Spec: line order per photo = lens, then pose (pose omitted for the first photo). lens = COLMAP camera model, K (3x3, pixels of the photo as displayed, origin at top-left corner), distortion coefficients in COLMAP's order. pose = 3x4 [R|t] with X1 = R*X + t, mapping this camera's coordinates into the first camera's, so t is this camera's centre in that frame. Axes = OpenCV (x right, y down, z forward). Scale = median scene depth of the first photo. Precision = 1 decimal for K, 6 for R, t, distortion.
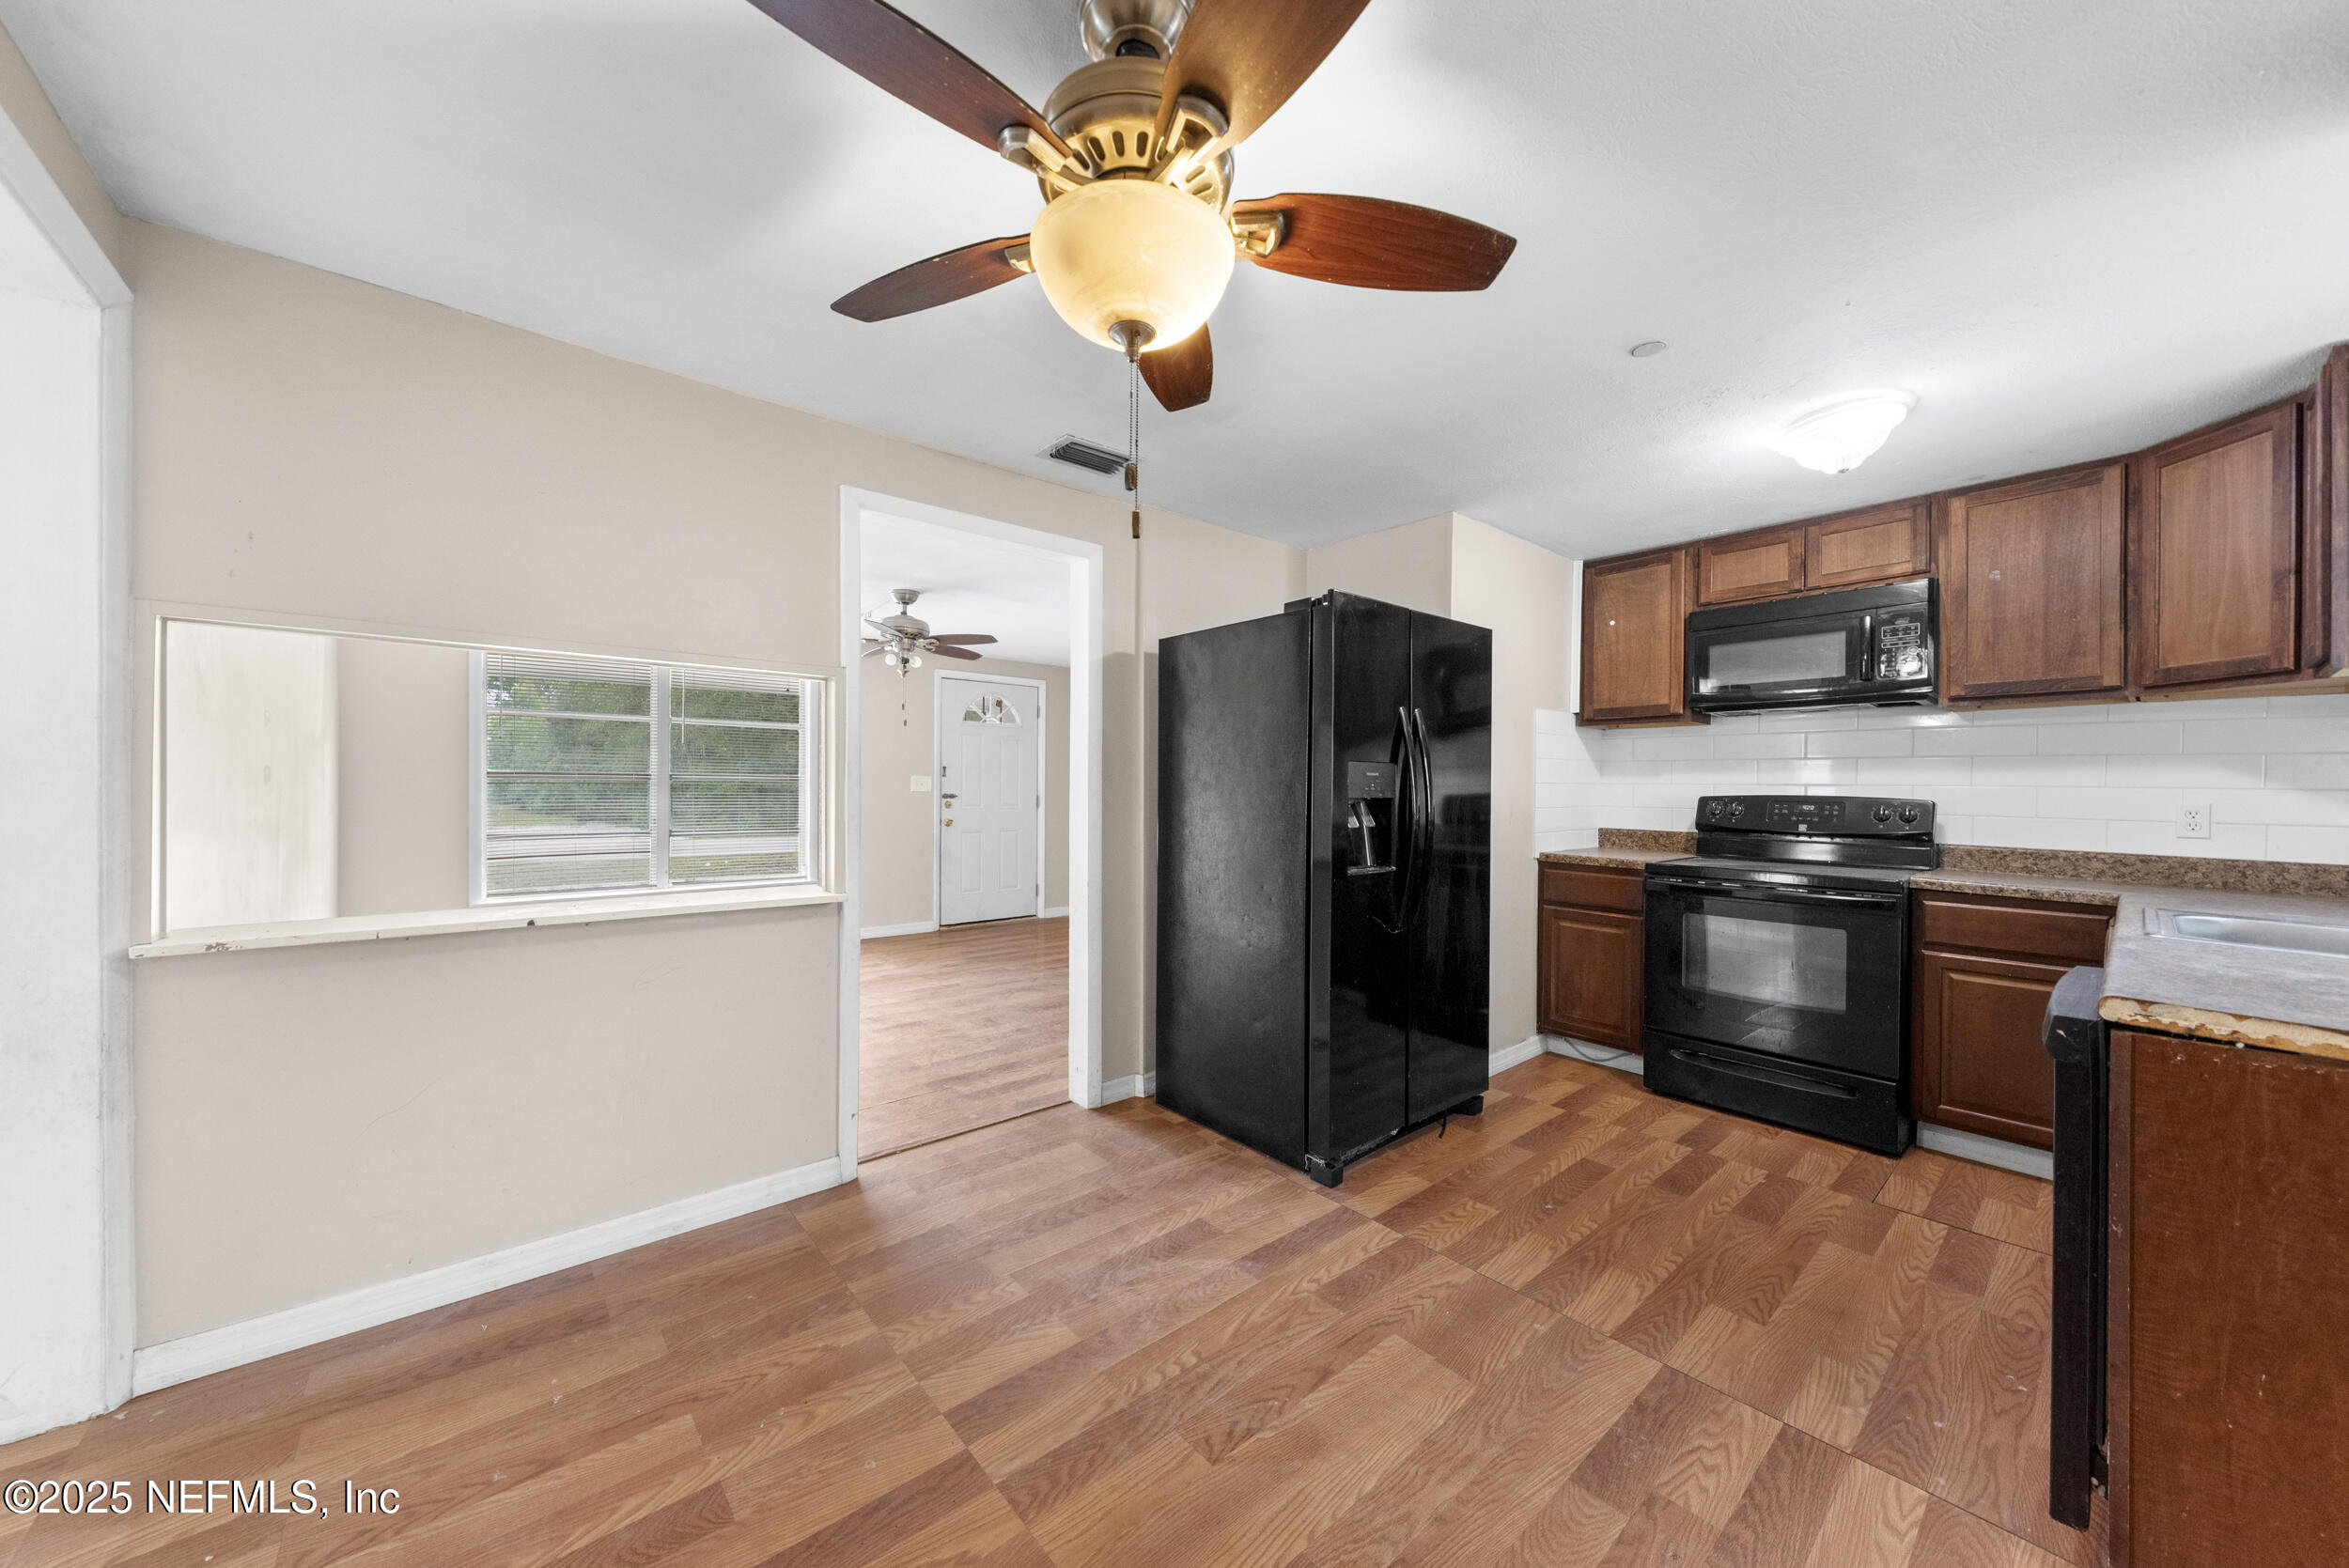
lens RADIAL K [[819.4, 0, 1163.6], [0, 819.4, 788.1], [0, 0, 1]] dist [-0.007086, -0.000347]
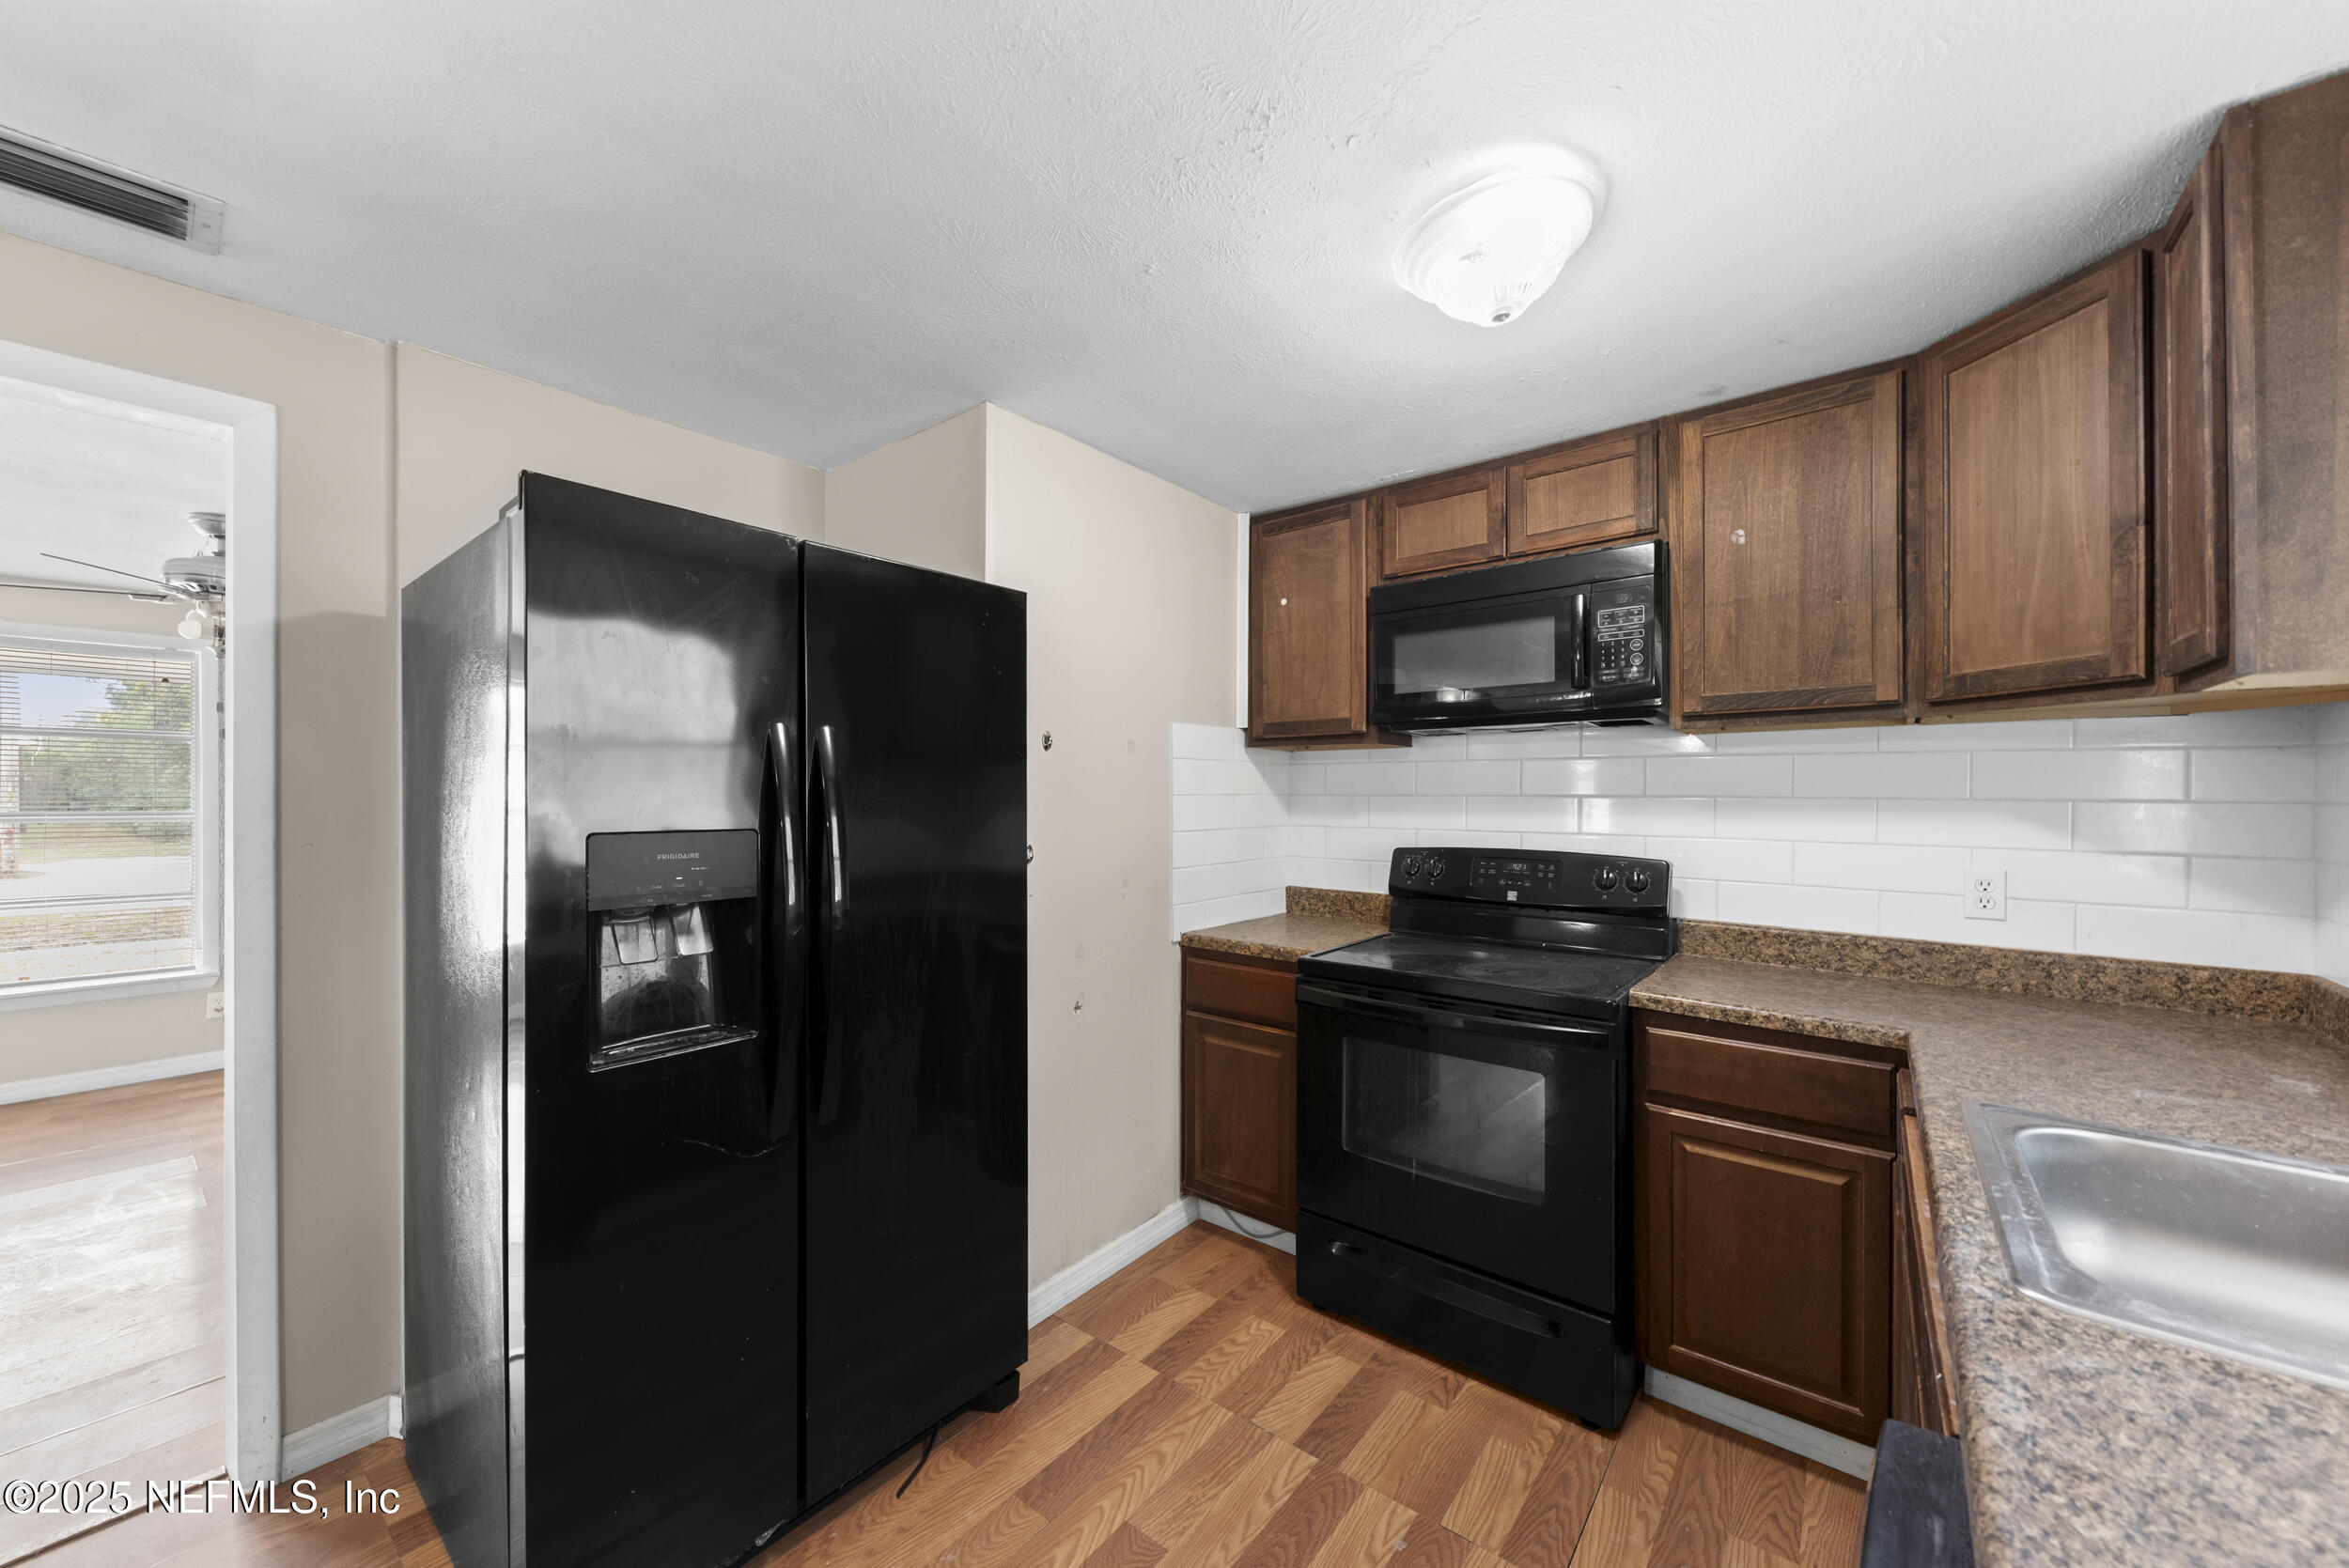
lens RADIAL K [[859.3, 0, 1183.1], [0, 859.3, 791.9], [0, 0, 1]] dist [0.001487, -0.002113]
pose [[0.979526, -0.007666, 0.201172, 0.412125], [0.008432, 0.999960, -0.002950, -0.048466], [-0.201141, 0.004586, 0.979551, 0.381159]]
